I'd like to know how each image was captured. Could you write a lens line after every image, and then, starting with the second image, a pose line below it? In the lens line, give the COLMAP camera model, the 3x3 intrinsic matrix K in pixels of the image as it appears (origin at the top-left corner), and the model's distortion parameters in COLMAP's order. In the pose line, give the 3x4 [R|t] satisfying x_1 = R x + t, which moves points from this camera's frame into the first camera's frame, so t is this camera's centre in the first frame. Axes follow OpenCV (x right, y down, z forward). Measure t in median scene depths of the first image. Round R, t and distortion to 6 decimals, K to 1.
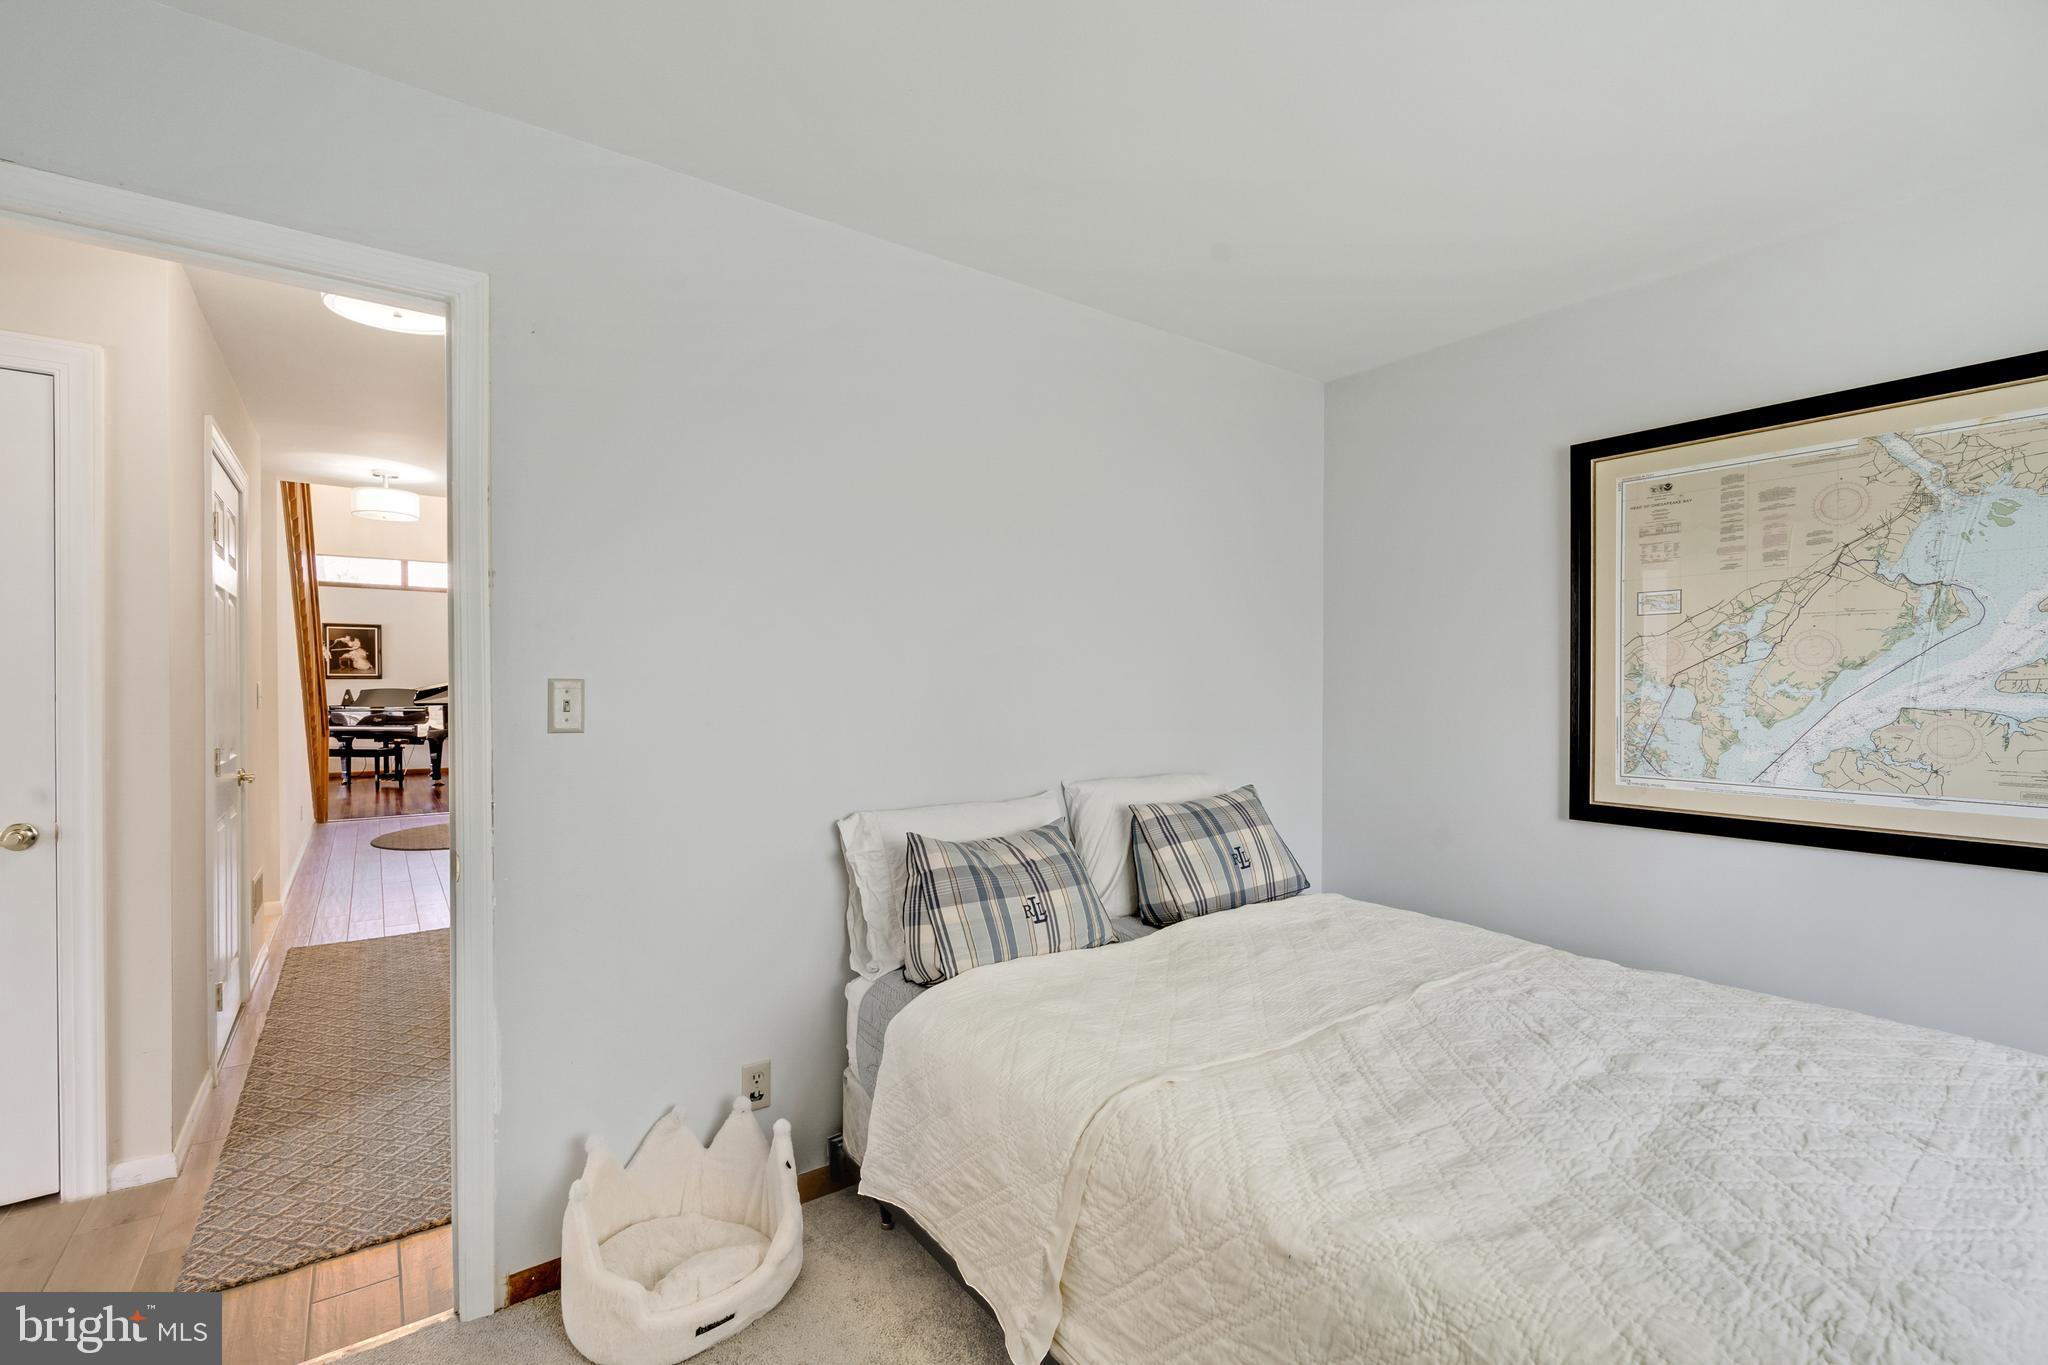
lens RADIAL K [[888.7, 0, 1024.6], [0, 888.7, 685.4], [0, 0, 1]] dist [-0.001194, -0.000345]
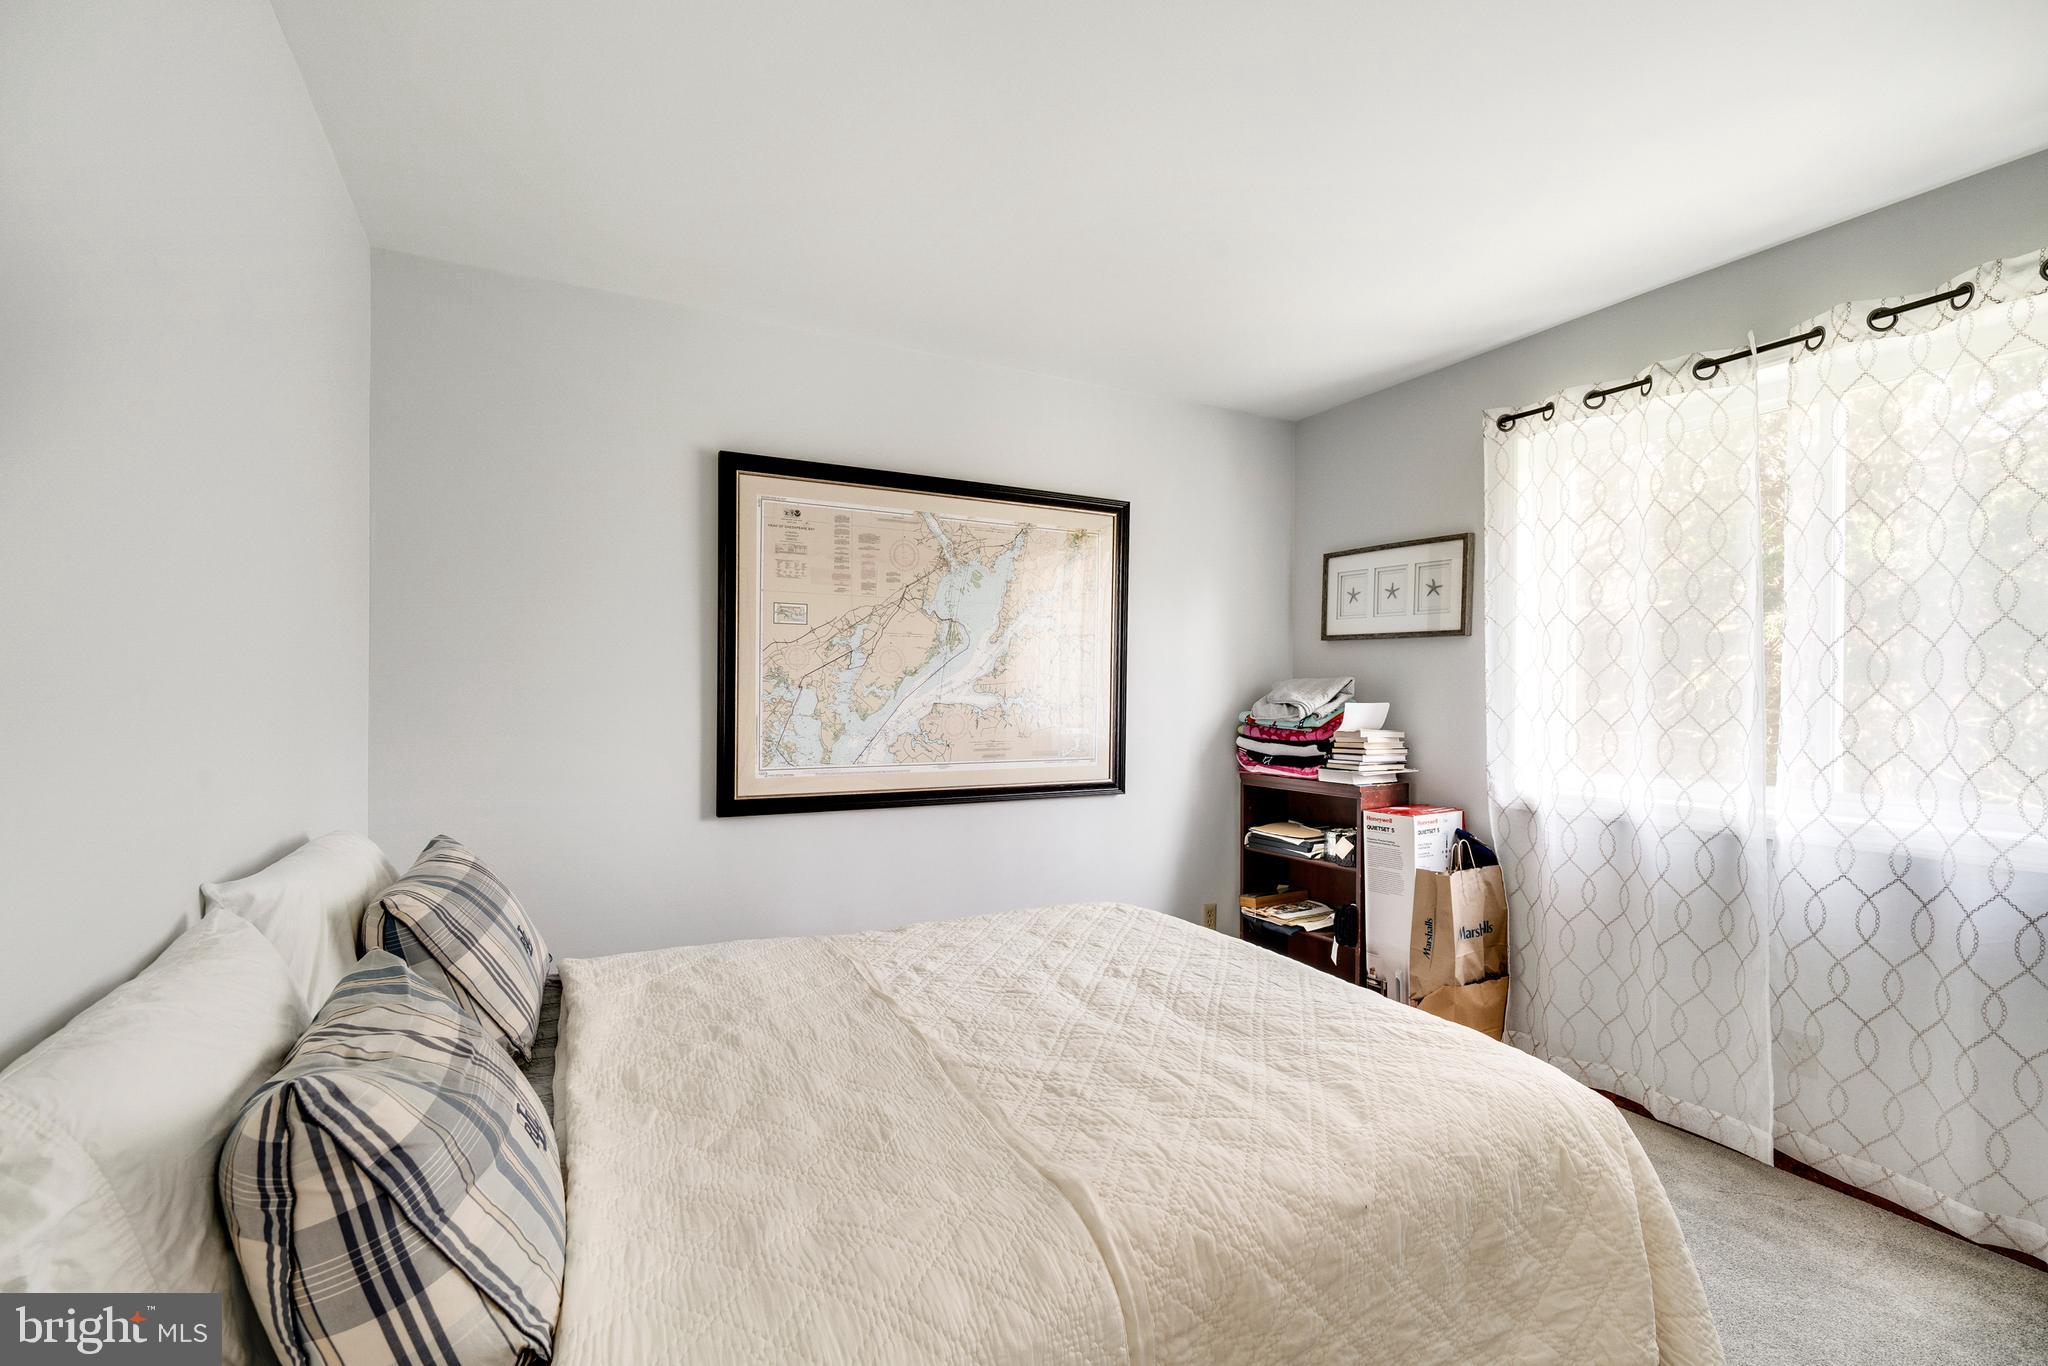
lens RADIAL K [[888.7, 0, 1022.2], [0, 888.7, 692.0], [0, 0, 1]] dist [-0.001194, -0.000345]
pose [[0.157922, -0.000069, 0.987452, -0.399747], [-0.006237, 0.999980, 0.001068, 0.004285], [-0.987432, -0.006327, 0.157918, 0.587808]]
